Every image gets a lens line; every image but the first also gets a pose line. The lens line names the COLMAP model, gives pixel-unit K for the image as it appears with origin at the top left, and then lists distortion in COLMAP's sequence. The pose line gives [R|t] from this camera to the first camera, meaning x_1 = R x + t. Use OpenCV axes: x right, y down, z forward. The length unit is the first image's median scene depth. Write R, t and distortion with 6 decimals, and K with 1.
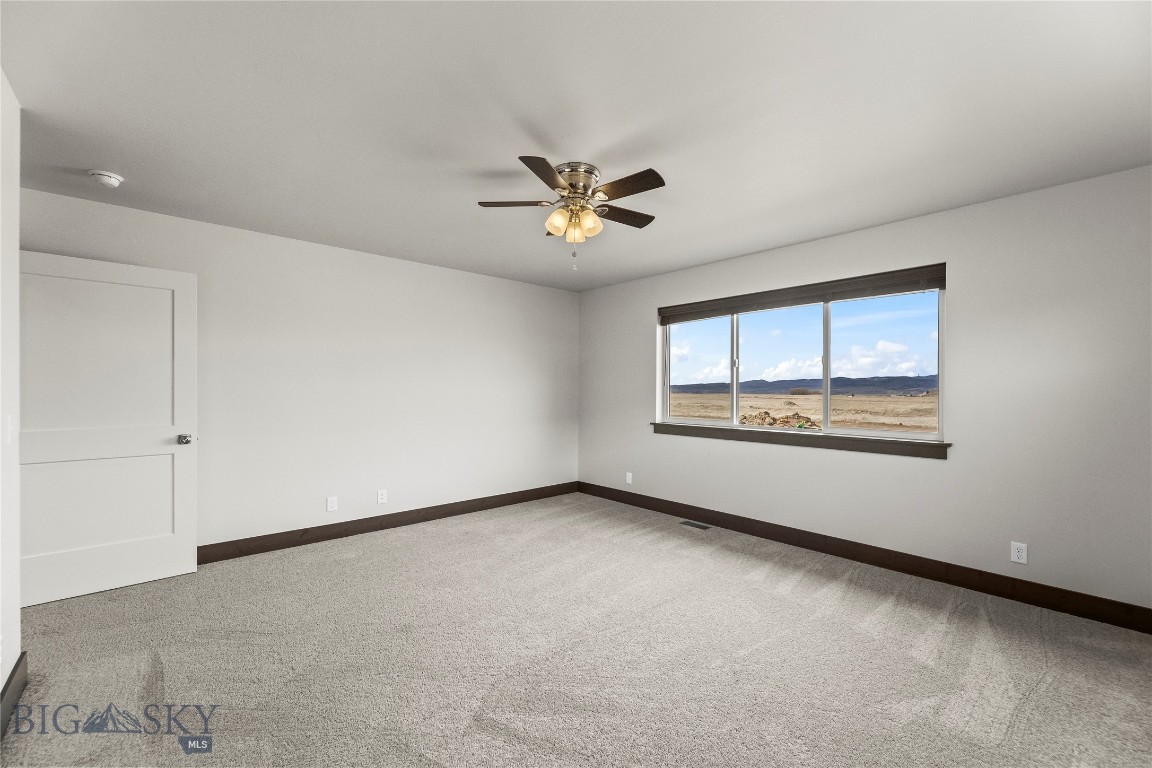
lens RADIAL K [[470.9, 0, 565.6], [0, 470.9, 391.9], [0, 0, 1]] dist [-0.002438, -0.000326]
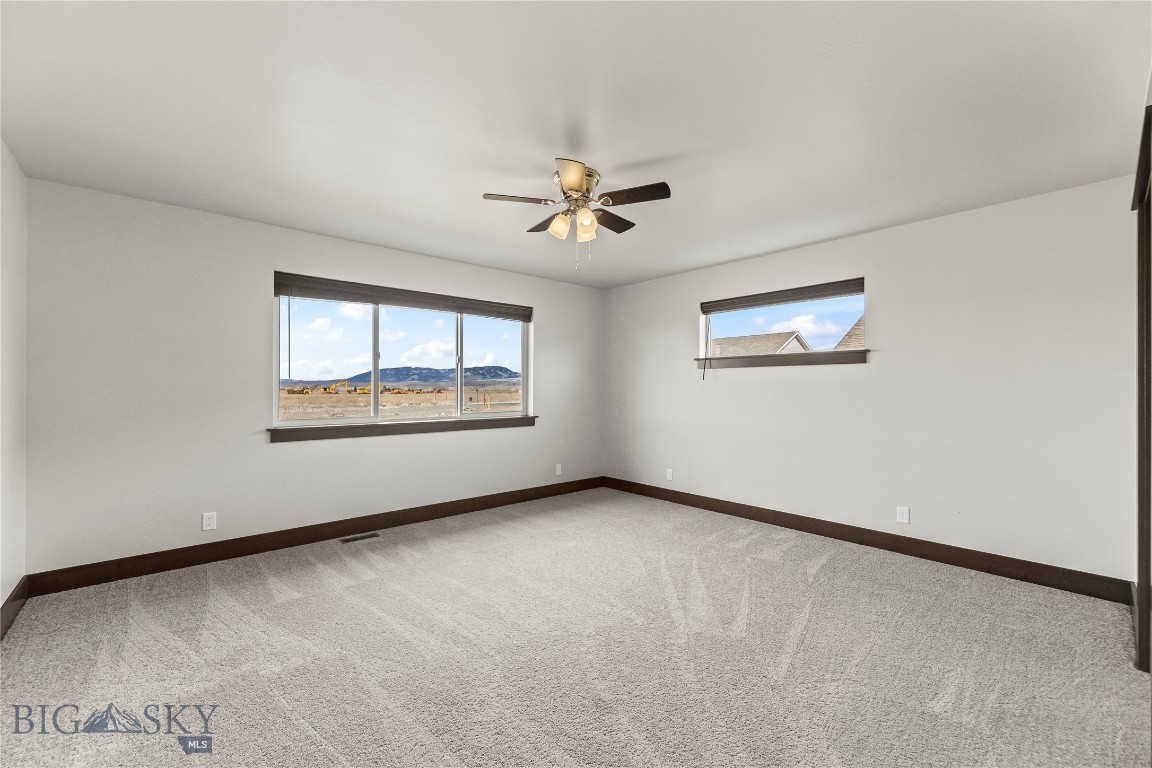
lens RADIAL K [[472.3, 0, 597.6], [0, 472.3, 389.5], [0, 0, 1]] dist [-0.004811, 0.001252]
pose [[-0.058013, -0.000327, 0.998316, -0.590715], [0.005184, 0.999986, 0.000628, 0.009836], [-0.998302, 0.005212, -0.058010, 0.582117]]
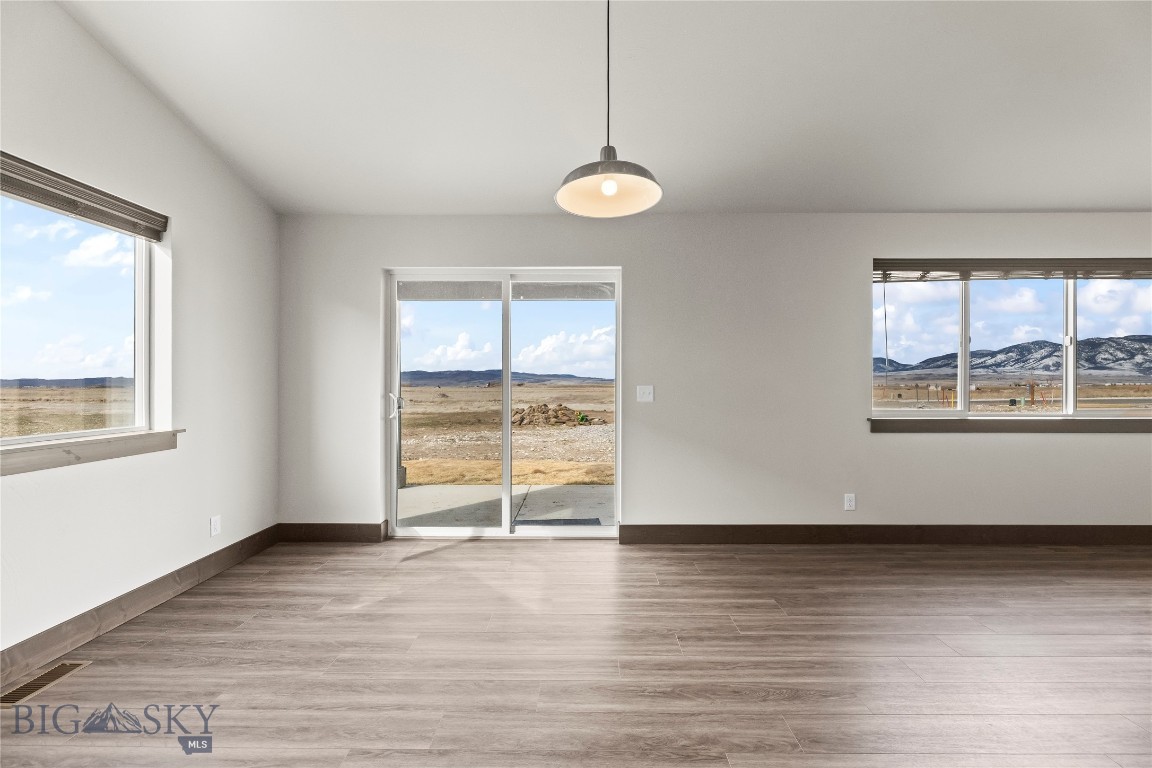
lens RADIAL K [[472.3, 0, 579.6], [0, 472.3, 388.5], [0, 0, 1]] dist [-0.004811, 0.001252]
pose [[0.657930, -0.006486, 0.753051, -0.665298], [0.005068, 0.999978, 0.004184, 0.018085], [-0.753062, 0.001064, 0.657948, 0.921674]]
